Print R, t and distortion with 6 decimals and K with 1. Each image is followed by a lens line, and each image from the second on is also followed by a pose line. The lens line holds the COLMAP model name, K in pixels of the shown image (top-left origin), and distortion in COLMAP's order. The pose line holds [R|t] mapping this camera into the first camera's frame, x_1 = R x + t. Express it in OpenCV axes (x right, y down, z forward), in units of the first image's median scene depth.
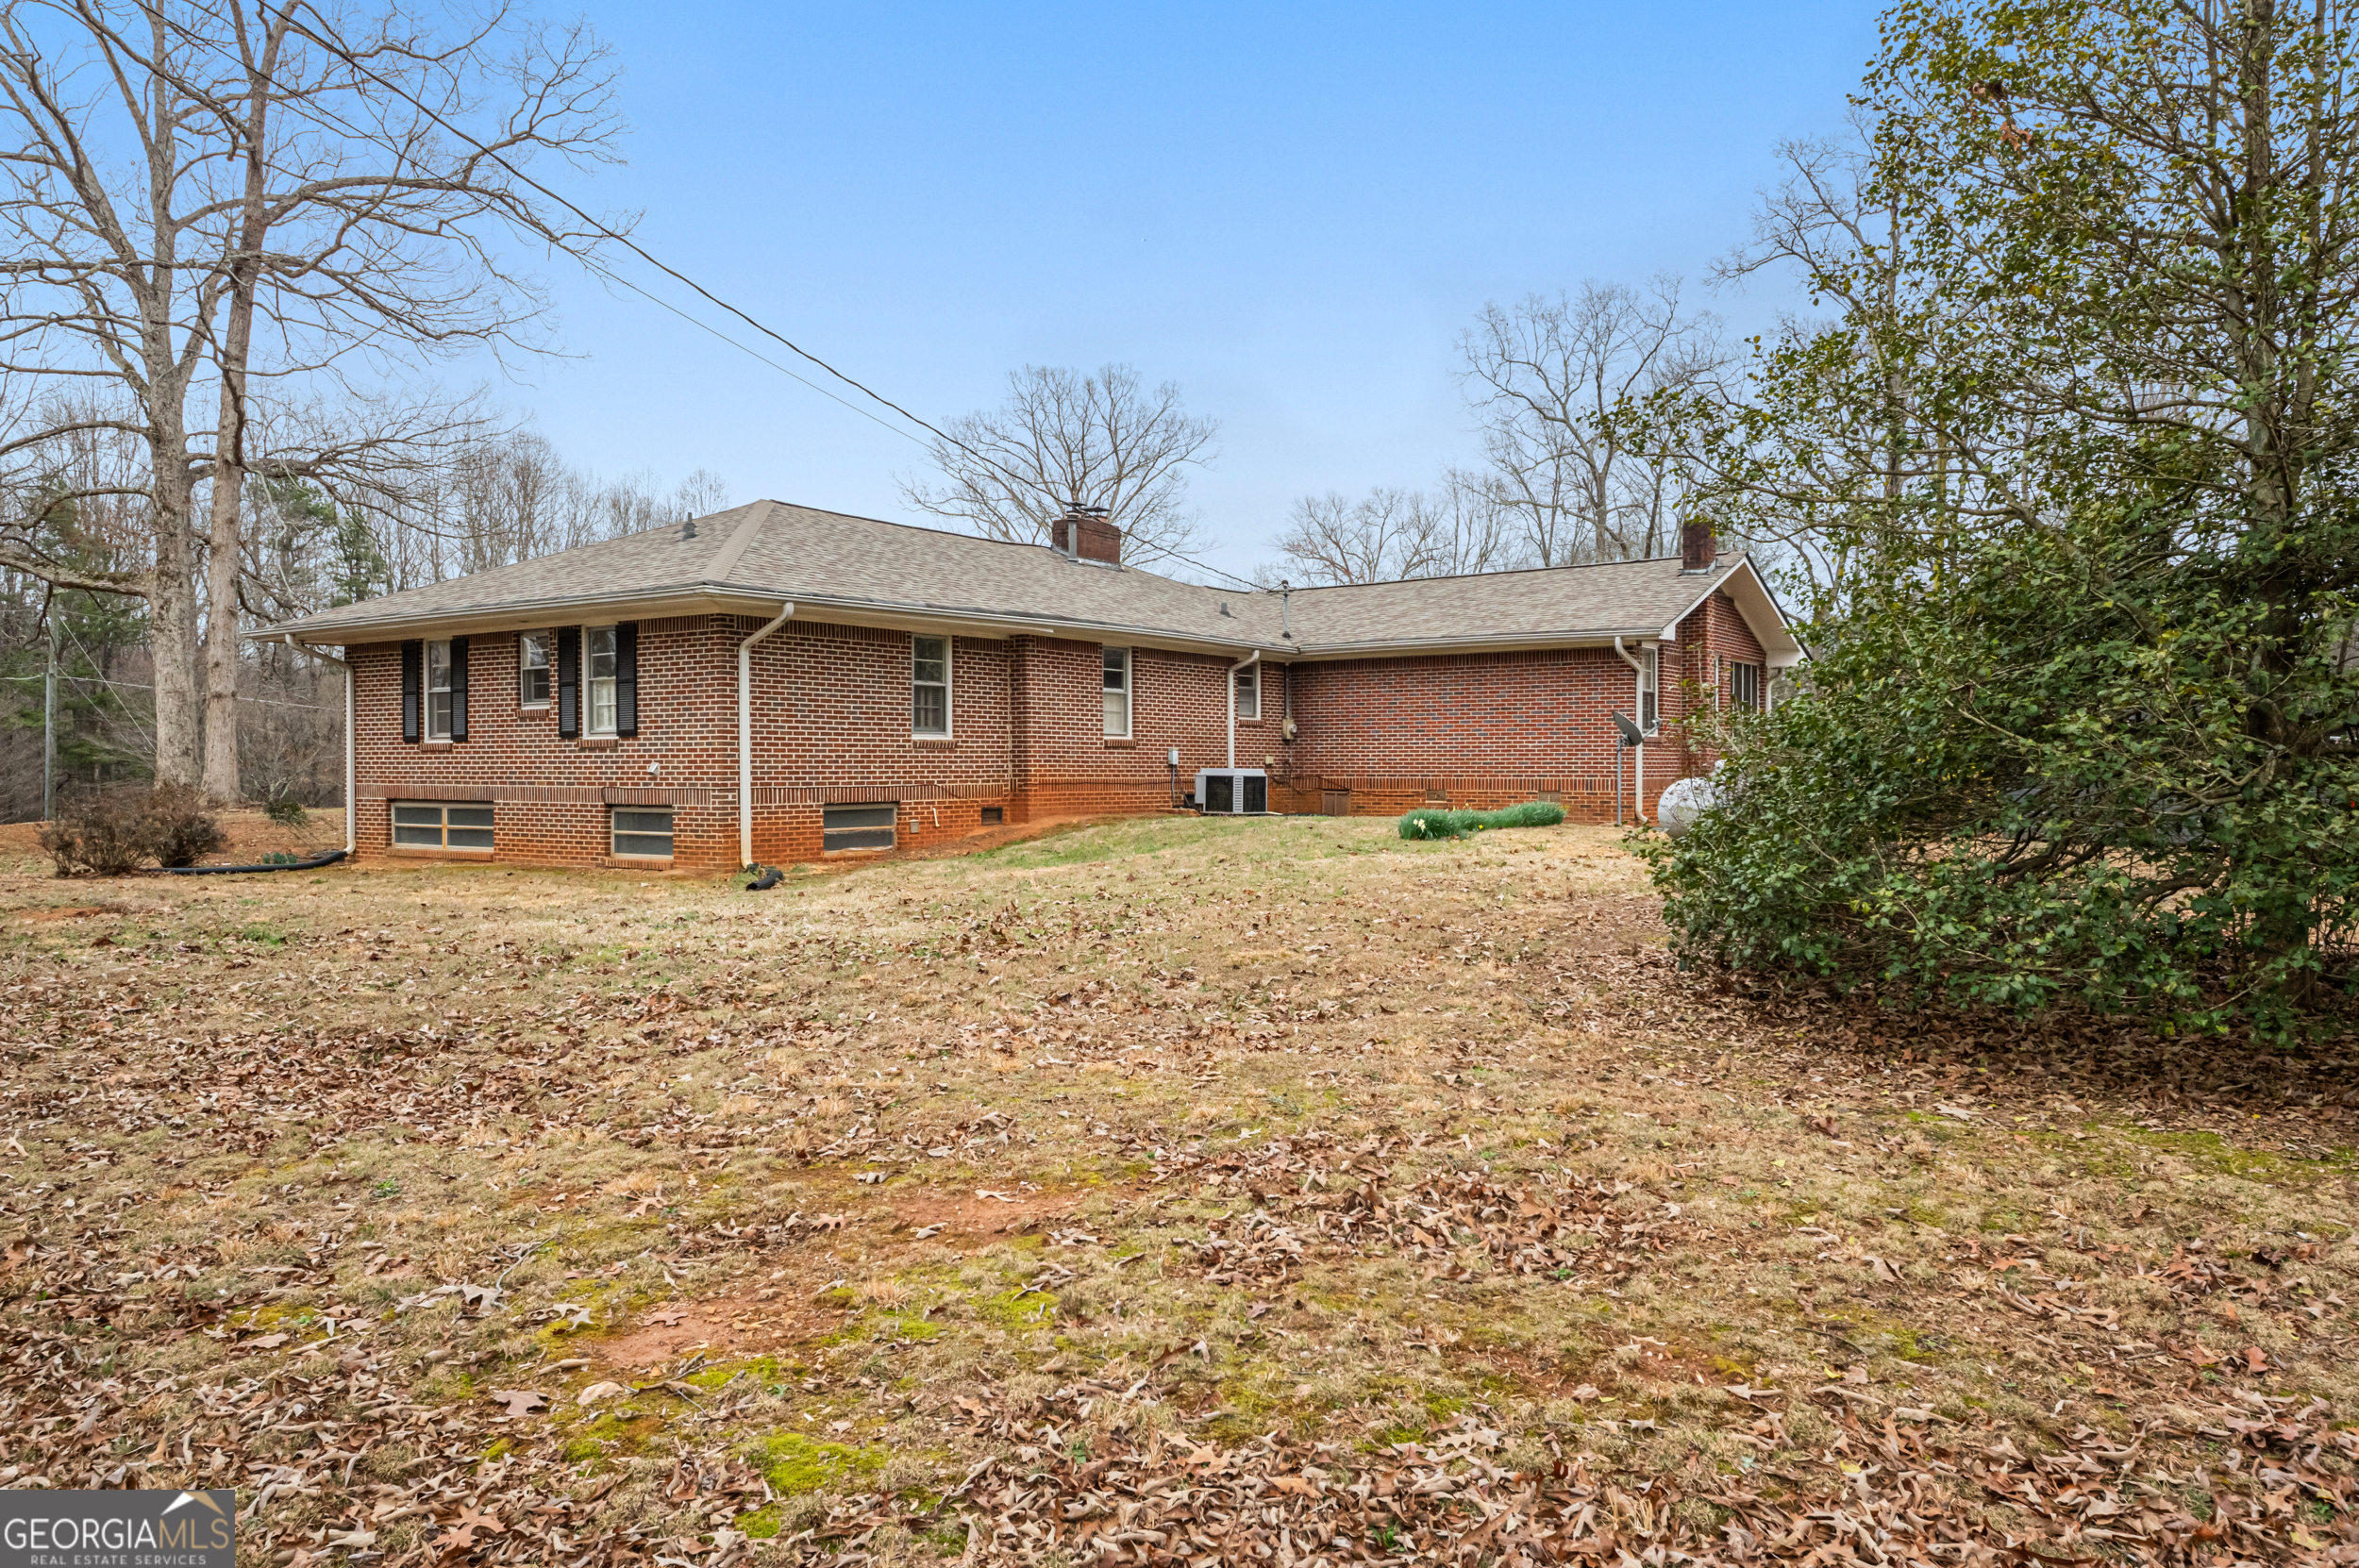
lens RADIAL K [[1500.4, 0, 1179.5], [0, 1500.4, 784.0], [0, 0, 1]] dist [-0.002118, -0.001393]
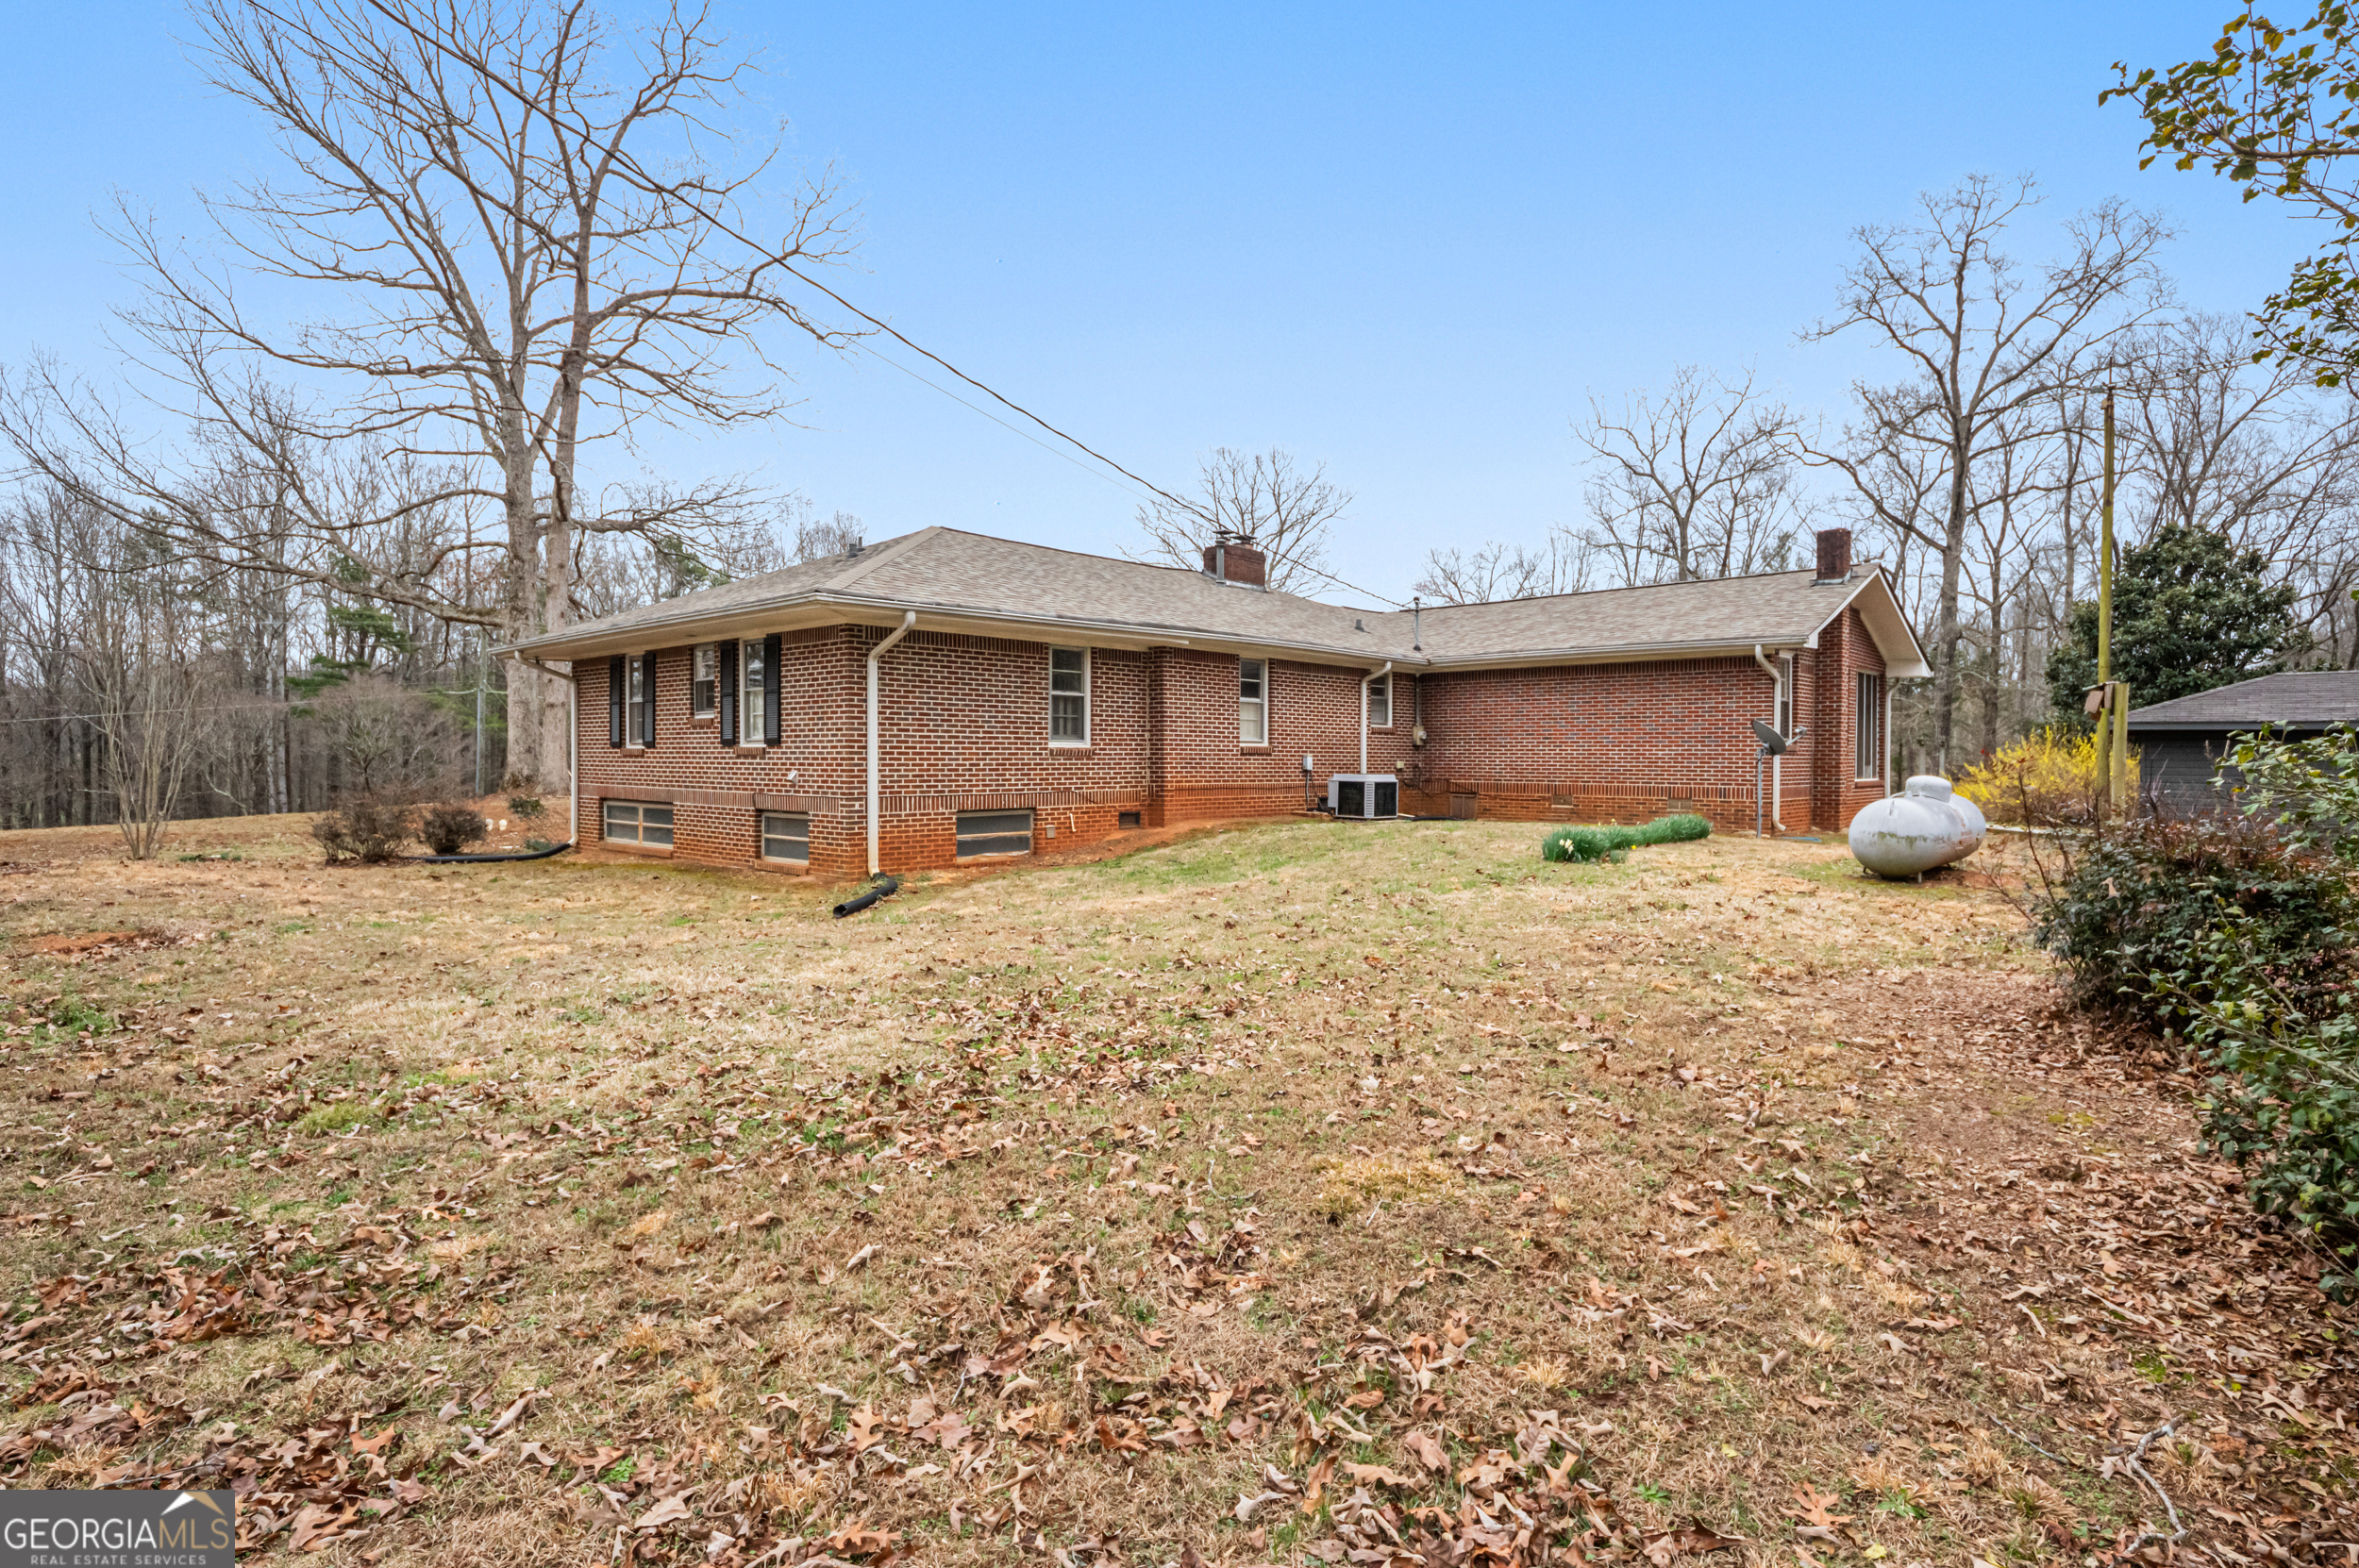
lens RADIAL K [[1119.0, 0, 1179.5], [0, 1119.0, 784.0], [0, 0, 1]] dist [-0.000657, -0.000240]
pose [[0.991003, 0.008586, -0.133565, 0.012249], [-0.006935, 0.999894, 0.012817, -0.013135], [0.133661, -0.011775, 0.990957, 0.214593]]
